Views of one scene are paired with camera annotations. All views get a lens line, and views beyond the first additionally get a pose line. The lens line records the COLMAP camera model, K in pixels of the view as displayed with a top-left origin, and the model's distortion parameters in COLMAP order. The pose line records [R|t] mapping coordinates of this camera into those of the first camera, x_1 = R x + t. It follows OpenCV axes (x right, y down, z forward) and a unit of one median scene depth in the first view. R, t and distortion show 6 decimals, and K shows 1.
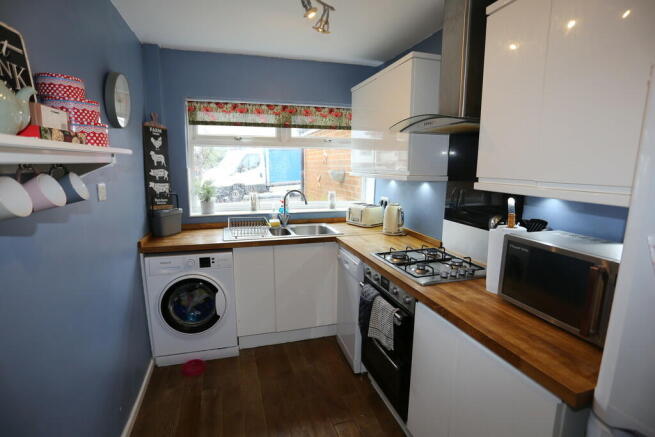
lens RADIAL K [[318.2, 0, 330.1], [0, 318.2, 214.5], [0, 0, 1]] dist [-0.046888, 0.000752]
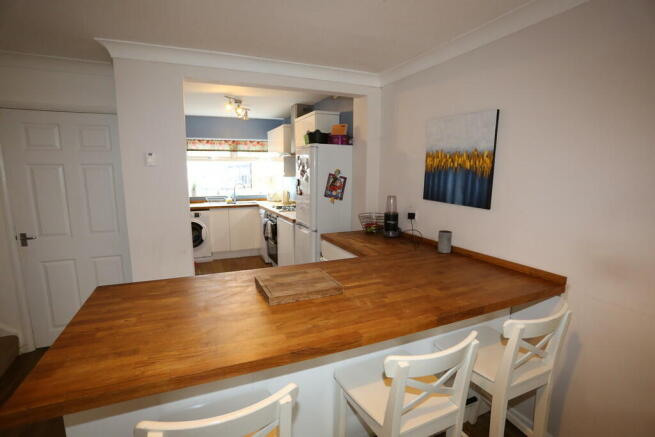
lens RADIAL K [[318.2, 0, 322.3], [0, 318.2, 214.6], [0, 0, 1]] dist [-0.046888, 0.000752]
pose [[0.994979, -0.020173, 0.098026, 0.206649], [0.021930, 0.999617, -0.016872, 0.163295], [-0.097648, 0.018937, 0.995041, -1.019425]]
